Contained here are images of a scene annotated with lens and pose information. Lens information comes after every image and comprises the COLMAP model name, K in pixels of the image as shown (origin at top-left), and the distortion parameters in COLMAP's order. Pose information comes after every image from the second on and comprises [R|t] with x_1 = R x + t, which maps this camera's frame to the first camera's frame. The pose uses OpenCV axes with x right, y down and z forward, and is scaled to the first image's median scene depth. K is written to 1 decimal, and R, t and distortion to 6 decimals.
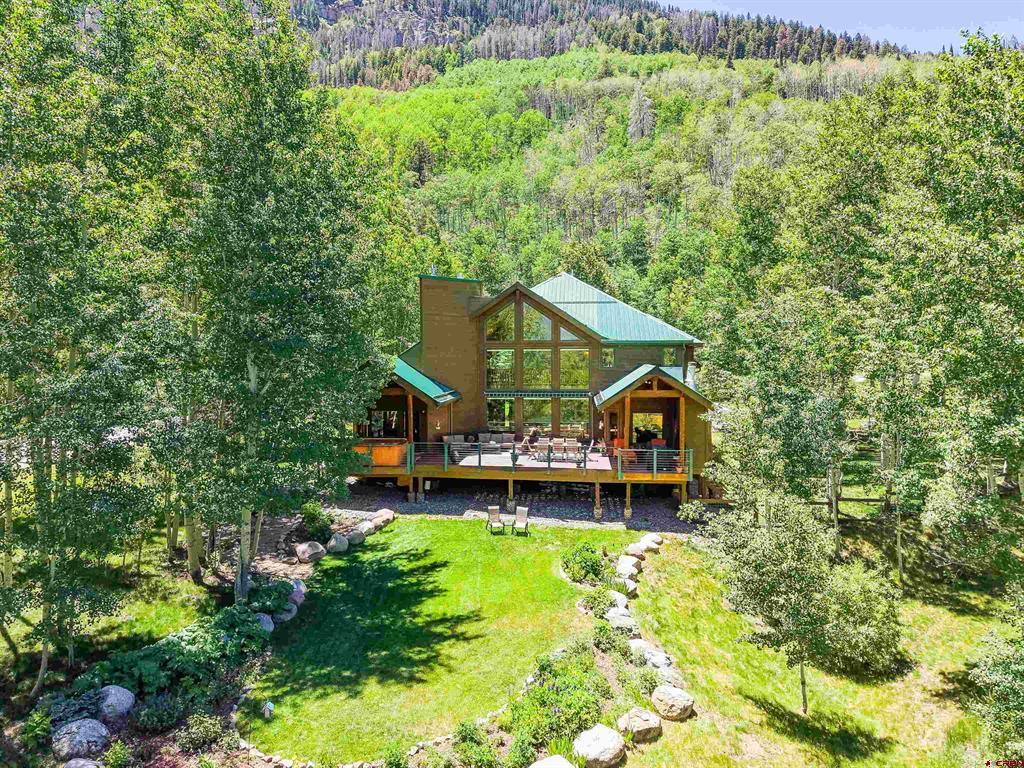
lens RADIAL K [[701.4, 0, 503.1], [0, 701.4, 382.7], [0, 0, 1]] dist [-0.001904, 0.000660]
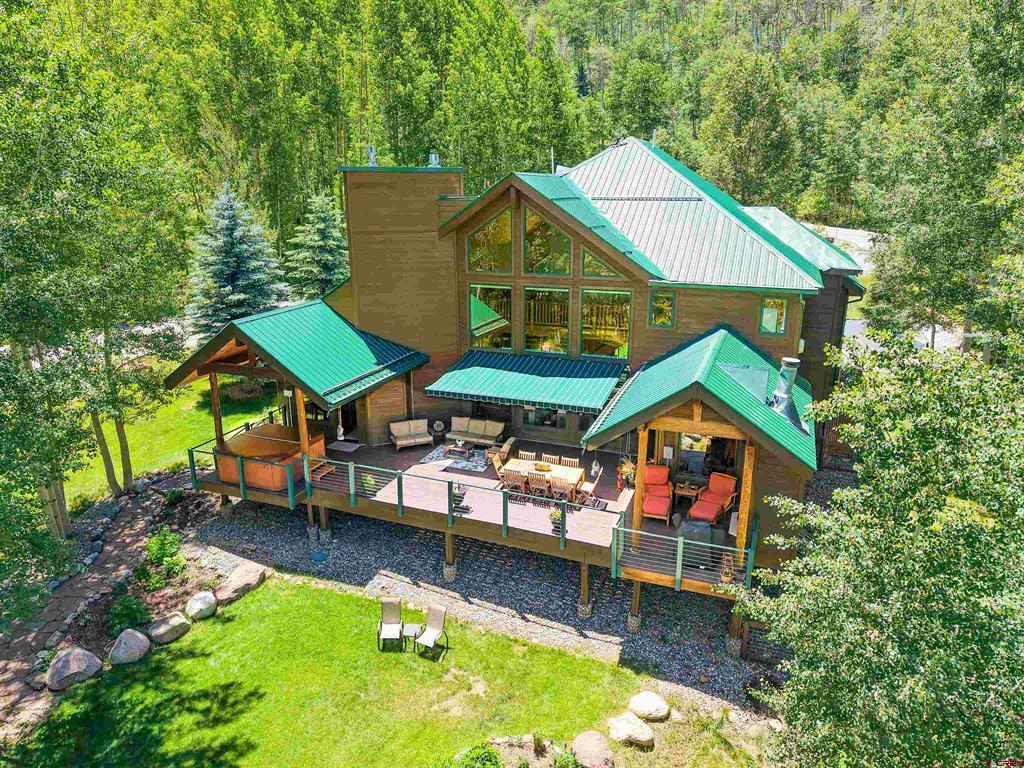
lens RADIAL K [[701.4, 0, 505.6], [0, 701.4, 391.1], [0, 0, 1]] dist [-0.001904, 0.000660]
pose [[0.965882, 0.072822, -0.248532, 0.176241], [-0.007233, 0.966864, 0.255190, -0.119010], [0.258880, -0.244686, 0.934403, 0.419688]]
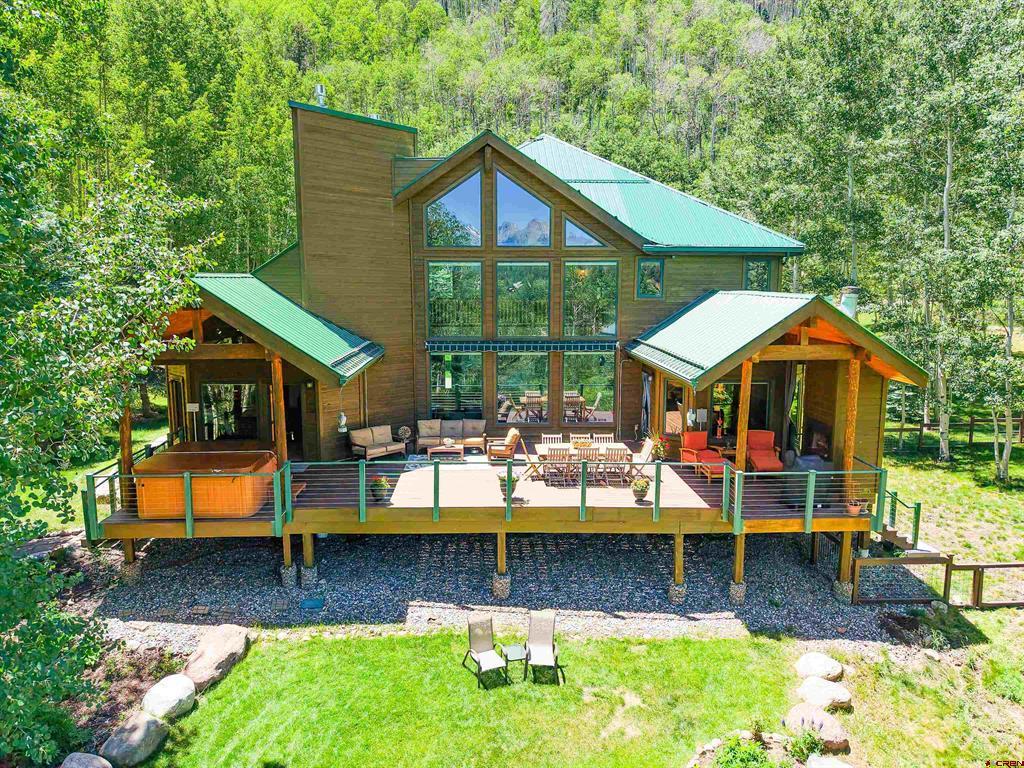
lens RADIAL K [[701.4, 0, 513.5], [0, 701.4, 387.7], [0, 0, 1]] dist [-0.001904, 0.000660]
pose [[0.986606, -0.020490, 0.161828, -0.049990], [0.002037, 0.993549, 0.113382, -0.013200], [-0.163107, -0.111534, 0.980284, 0.474532]]
